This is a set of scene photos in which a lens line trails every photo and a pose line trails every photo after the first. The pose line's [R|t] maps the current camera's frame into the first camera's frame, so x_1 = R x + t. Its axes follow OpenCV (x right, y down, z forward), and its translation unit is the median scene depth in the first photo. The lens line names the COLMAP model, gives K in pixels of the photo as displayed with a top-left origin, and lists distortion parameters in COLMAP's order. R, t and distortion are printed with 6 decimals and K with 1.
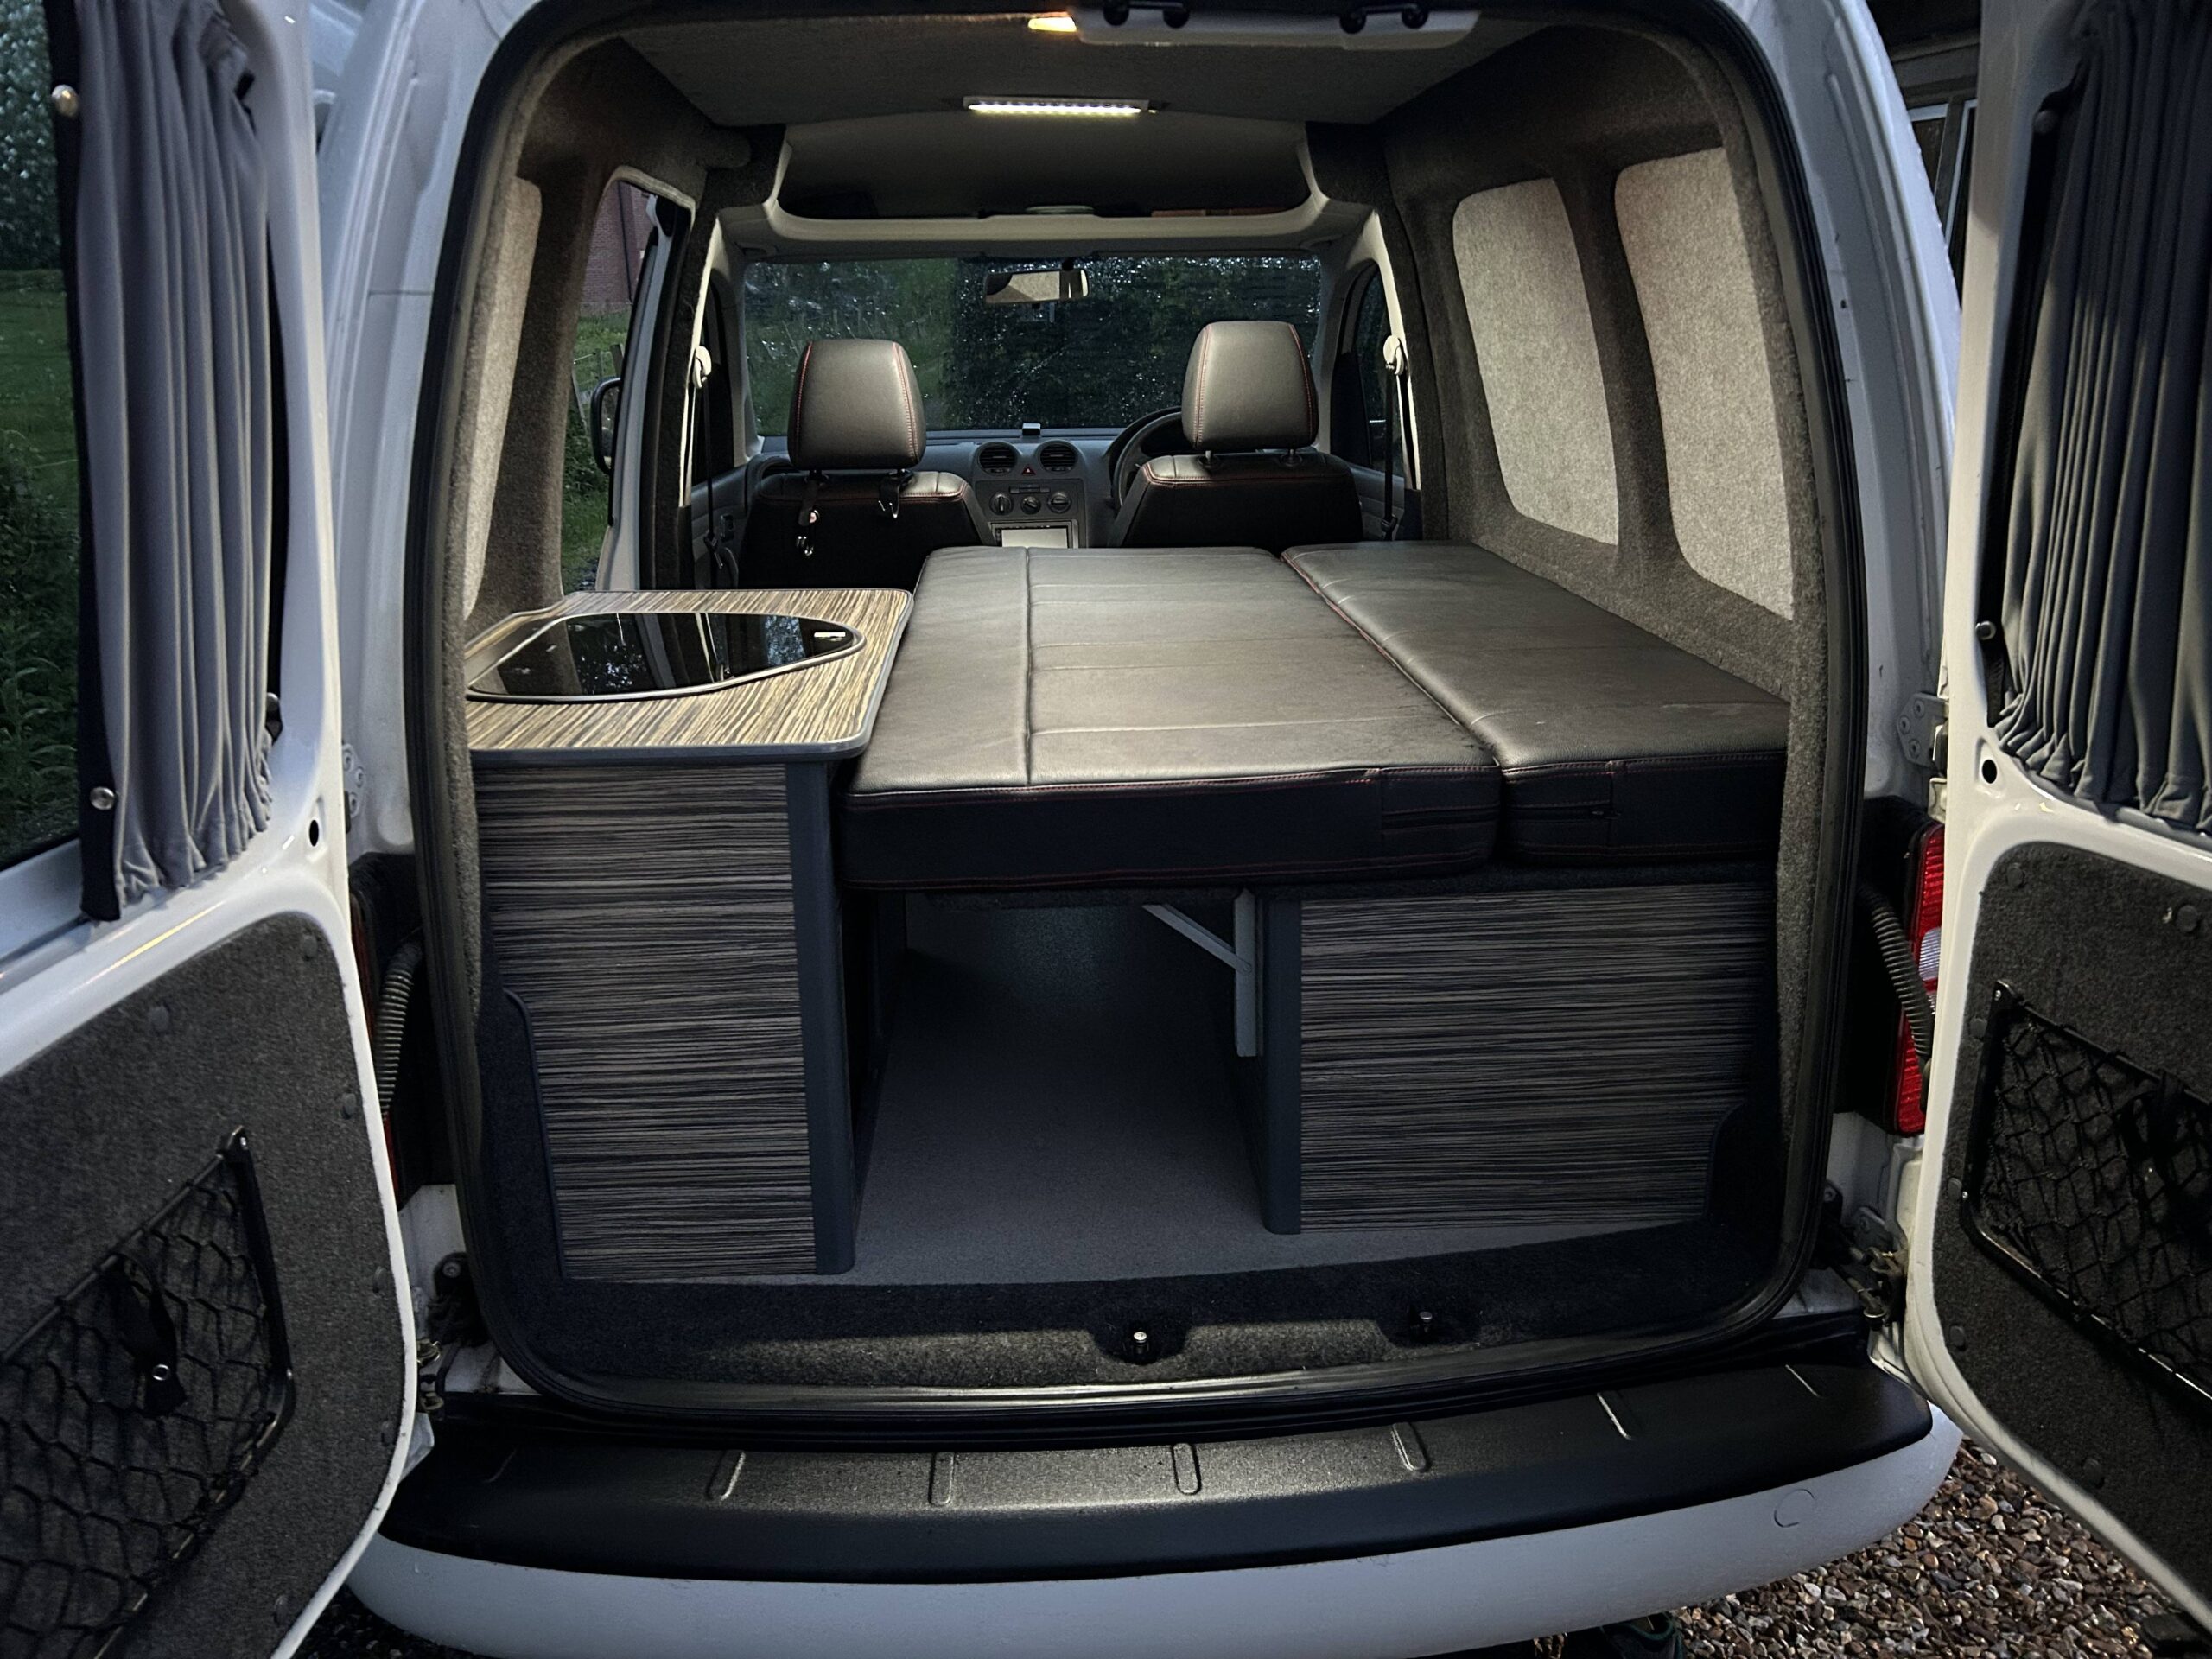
lens RADIAL K [[1644.1, 0, 1103.1], [0, 1644.1, 823.5], [0, 0, 1]] dist [0.050059, -0.053499]
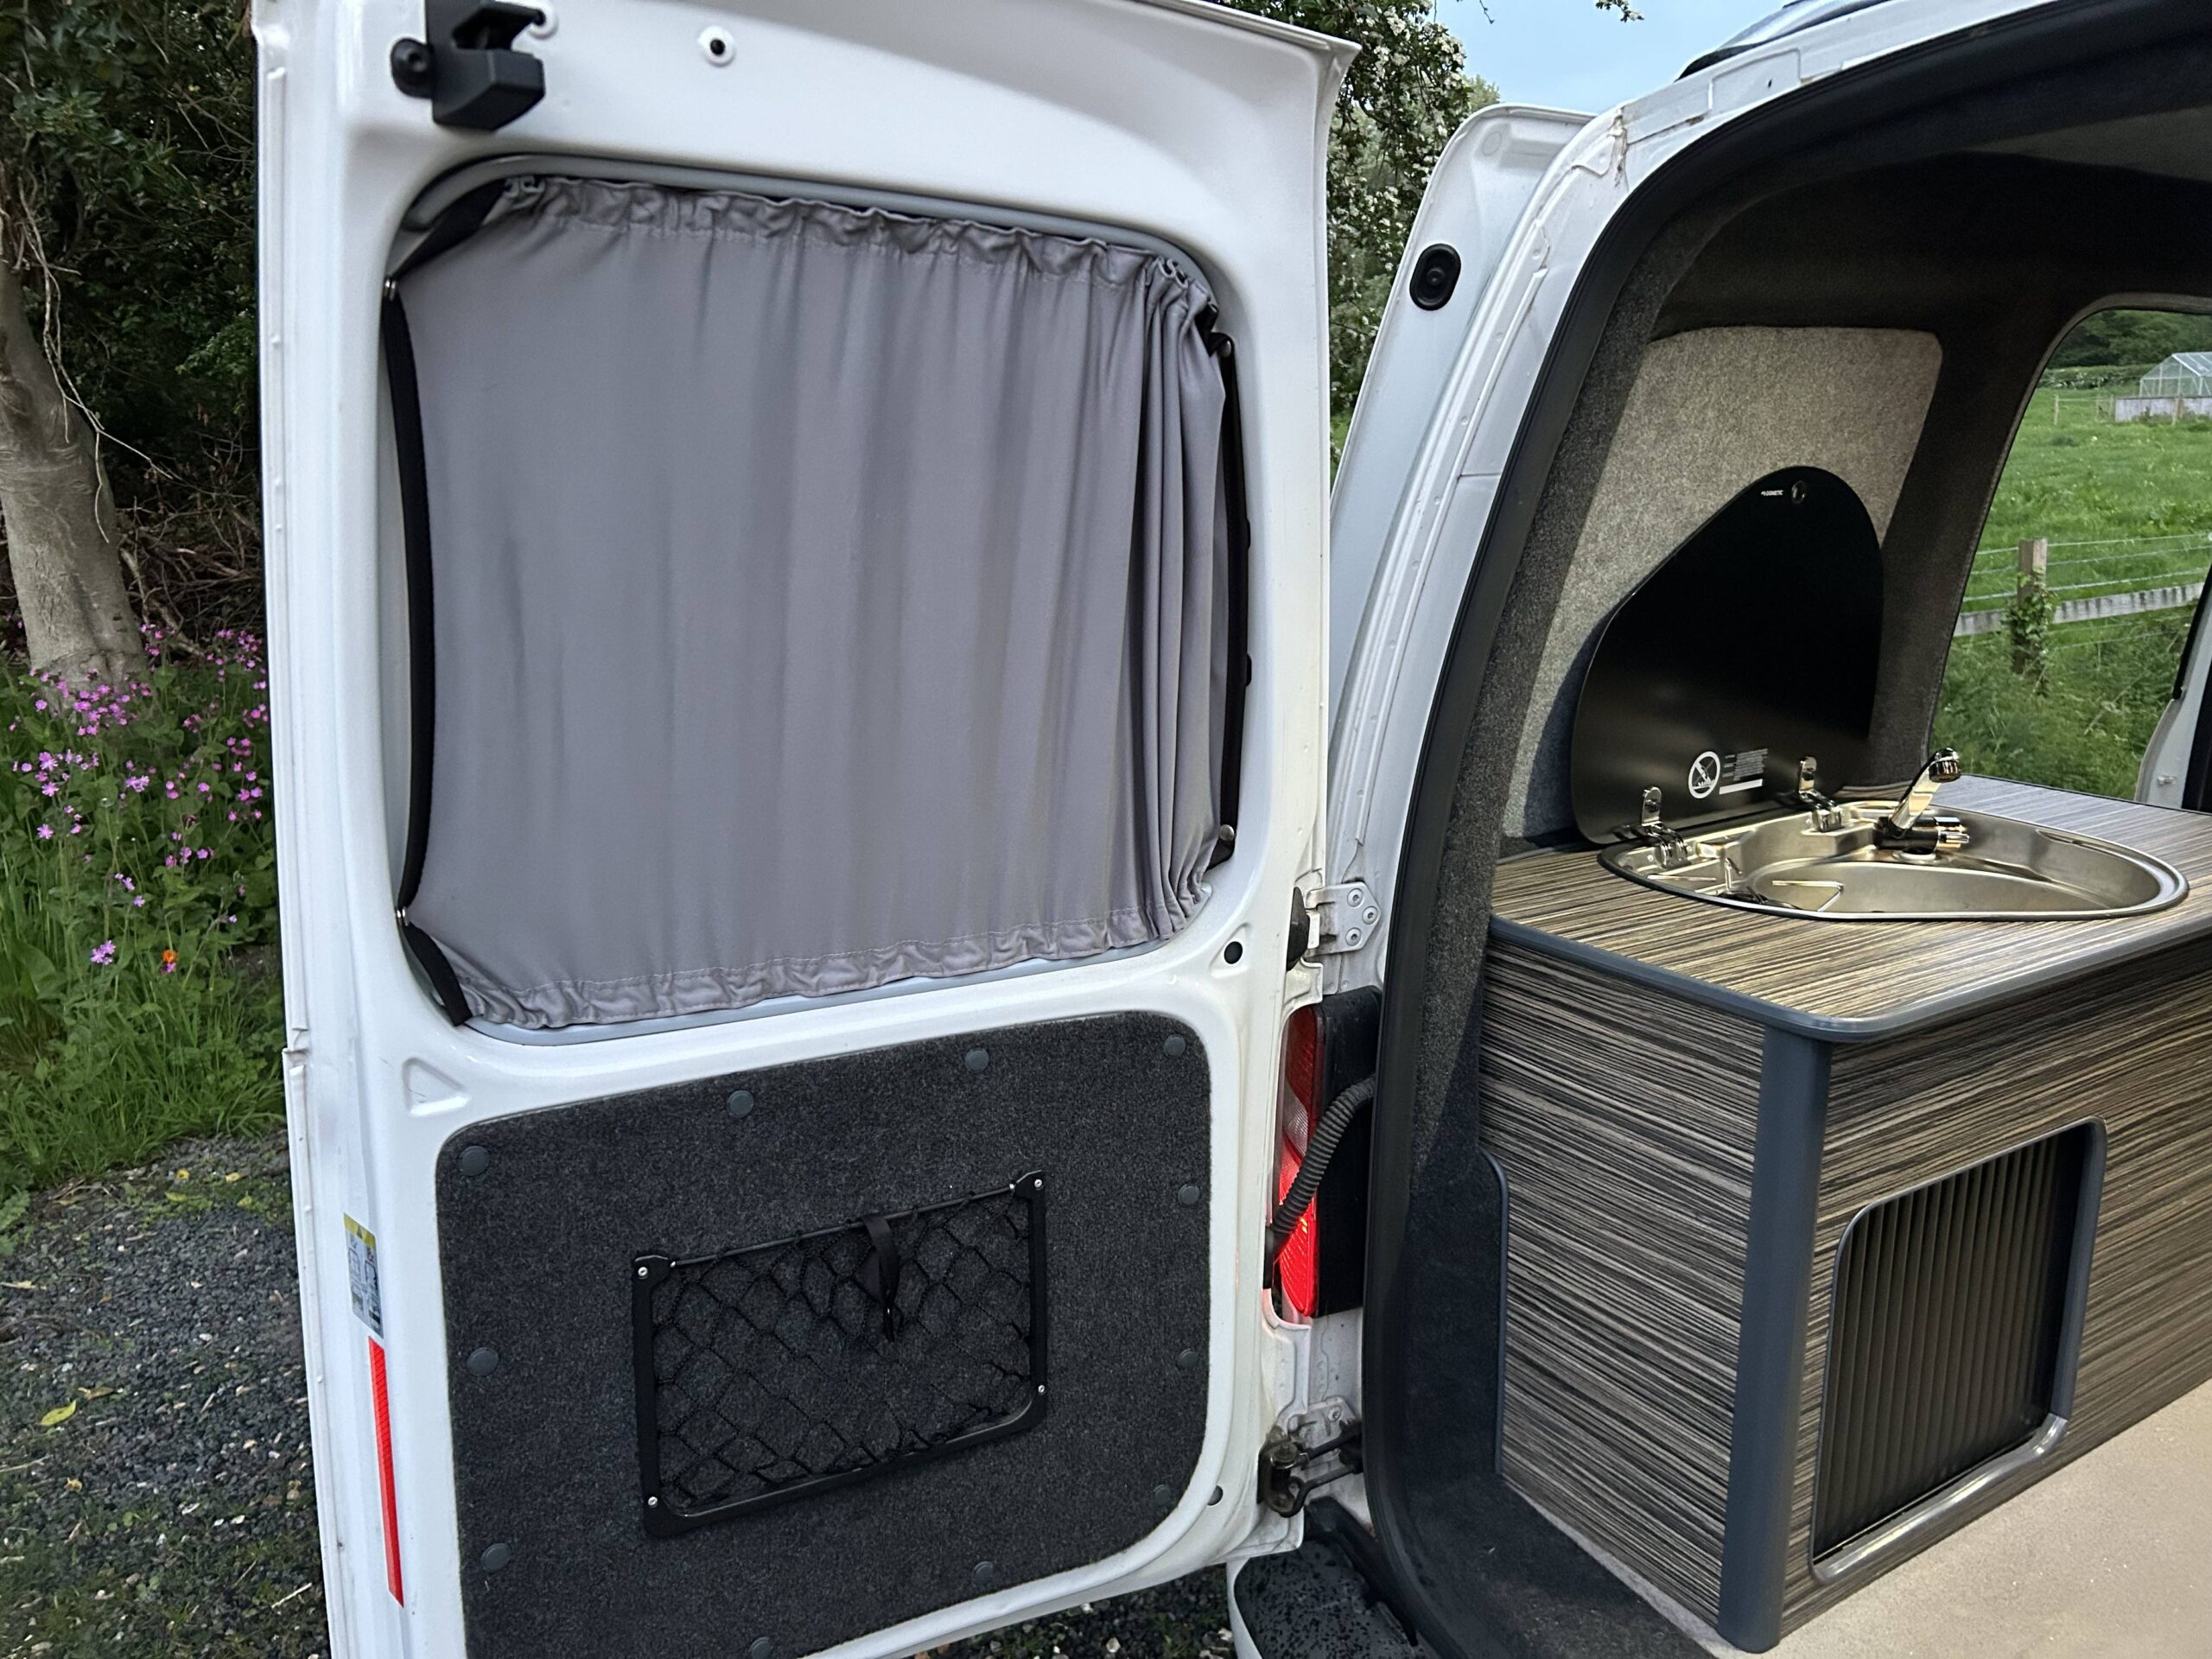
lens RADIAL K [[1666.3, 0, 1110.2], [0, 1666.3, 819.0], [0, 0, 1]] dist [0.033015, -0.028176]
pose [[0.488648, 0.197804, -0.849763, 0.324256], [-0.246869, 0.965506, 0.082787, -0.118573], [0.836827, 0.169326, 0.520624, 0.250491]]
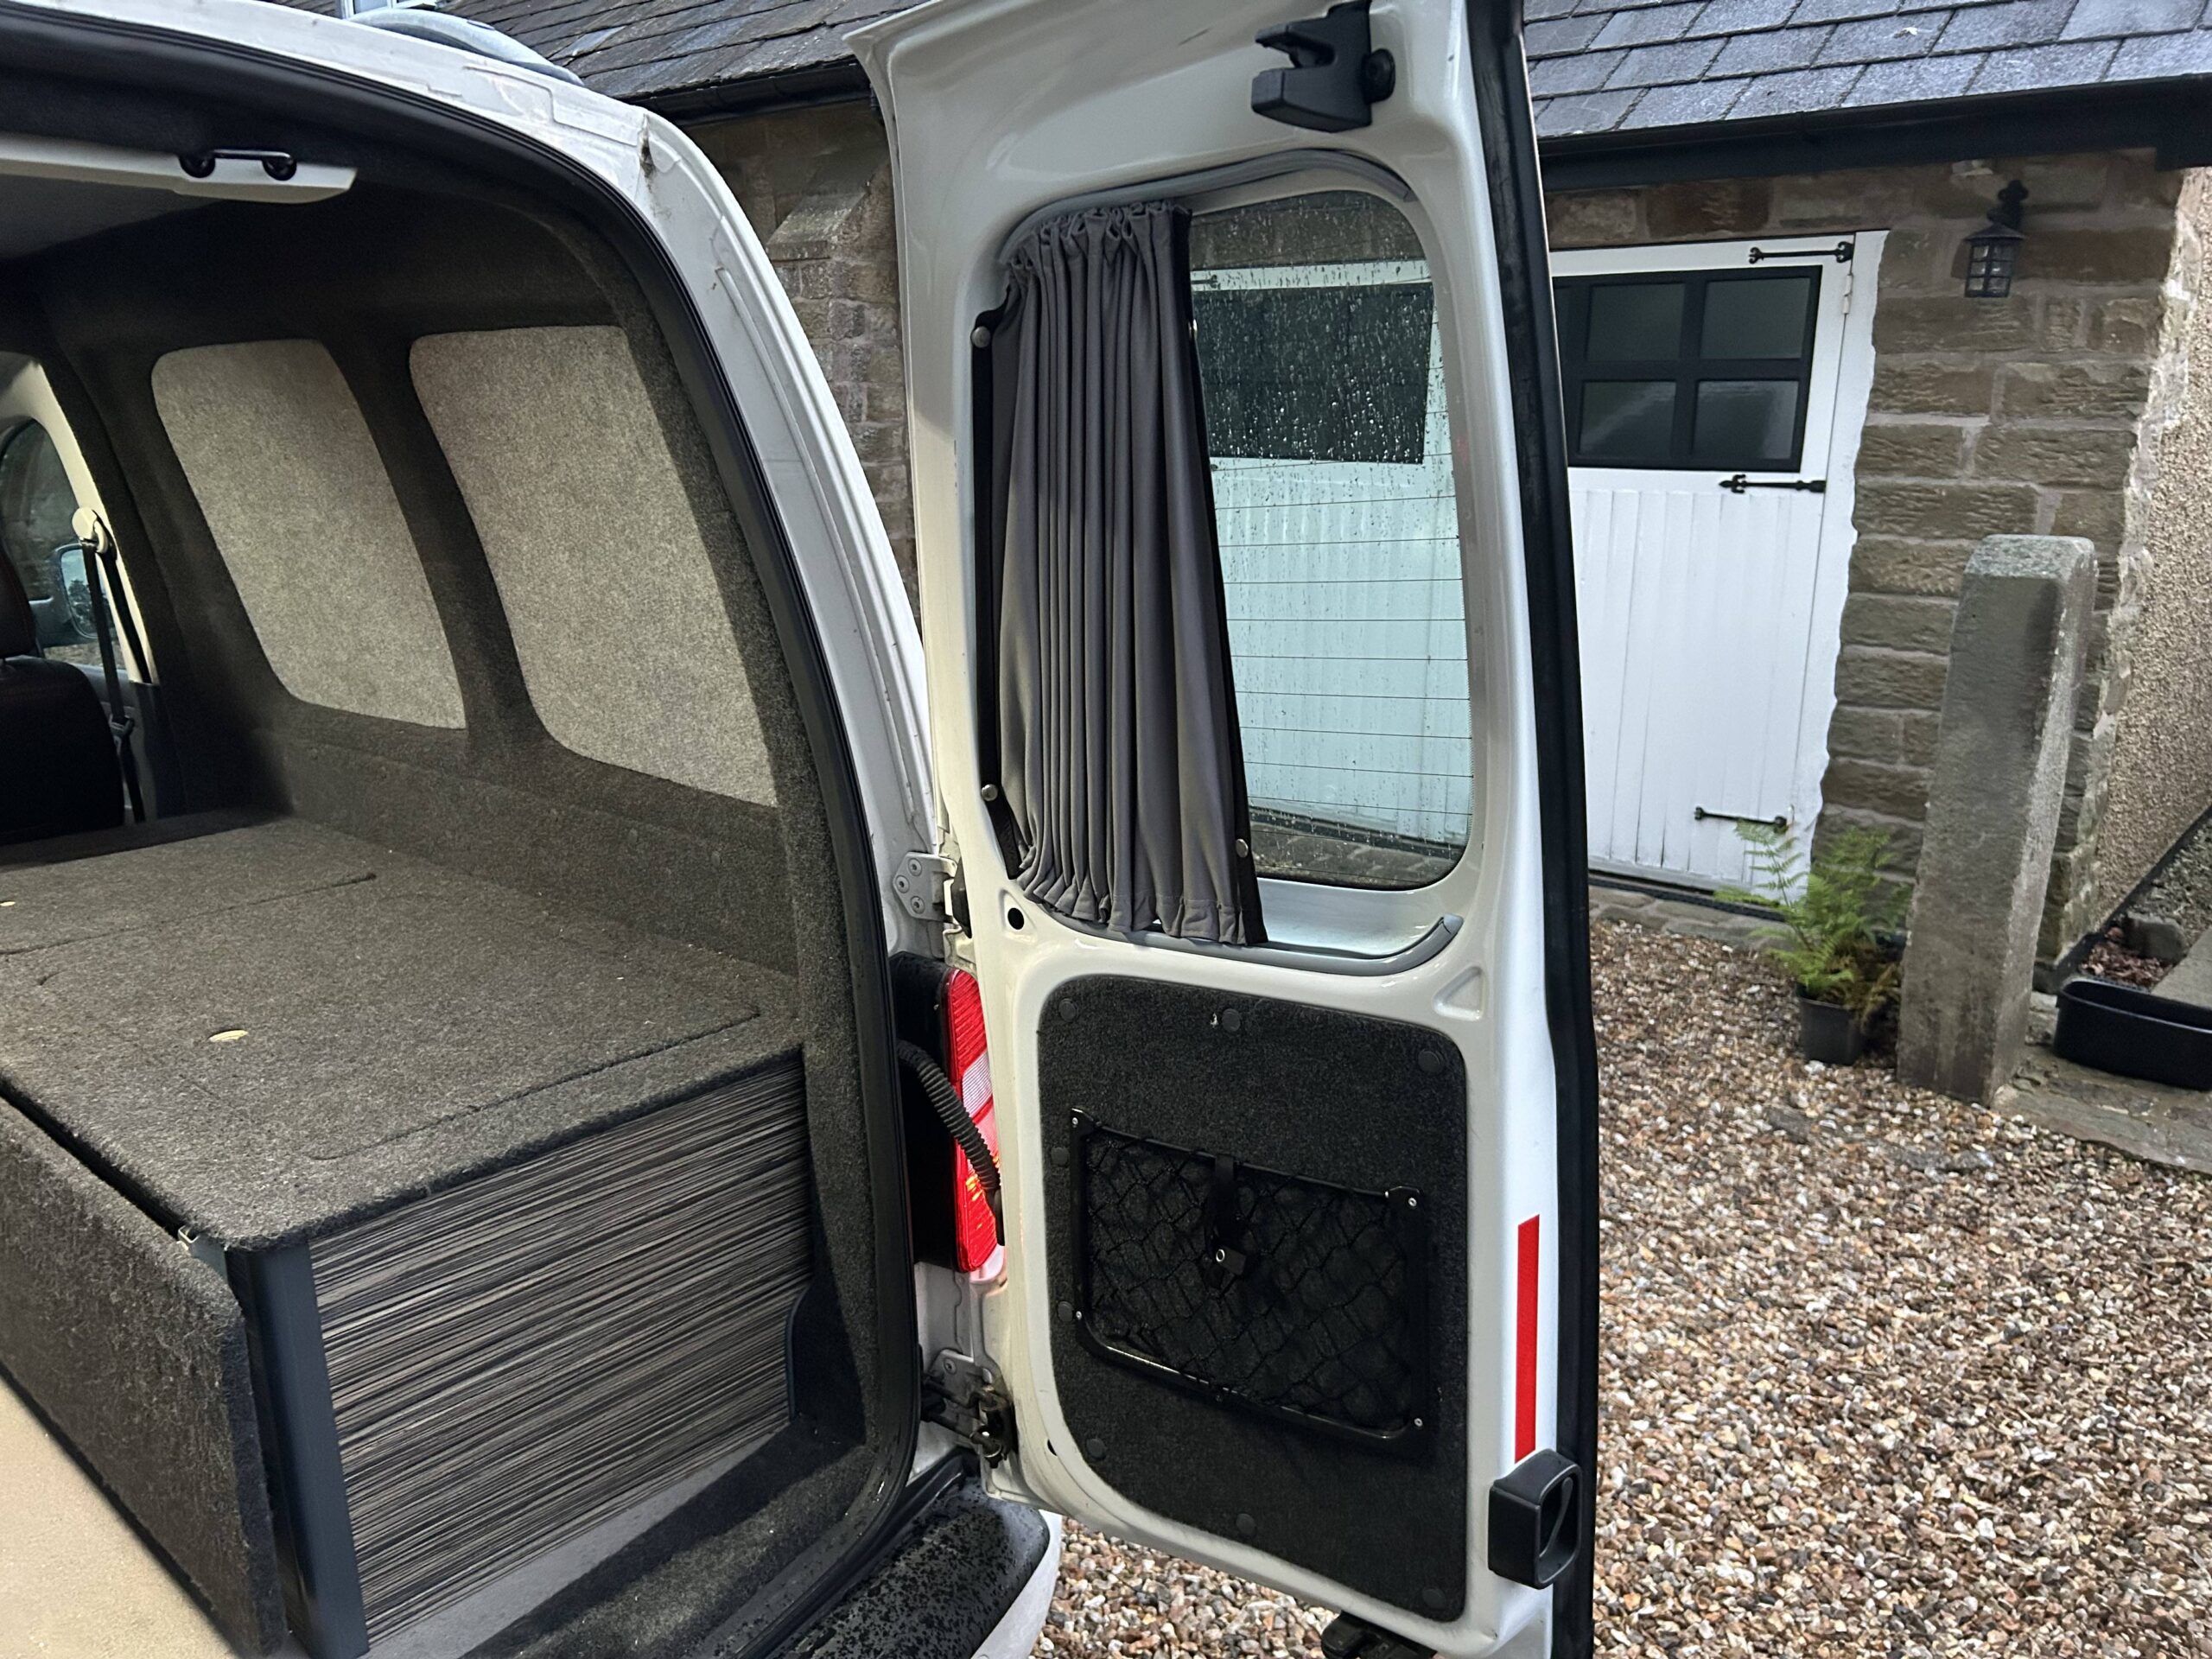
lens RADIAL K [[1662.5, 0, 1090.9], [0, 1662.5, 822.7], [0, 0, 1]] dist [0.047562, -0.056671]
pose [[0.714177, -0.159838, 0.681471, -0.126792], [0.214960, 0.976615, 0.003787, -0.070978], [-0.666140, 0.143785, 0.731836, 0.141756]]
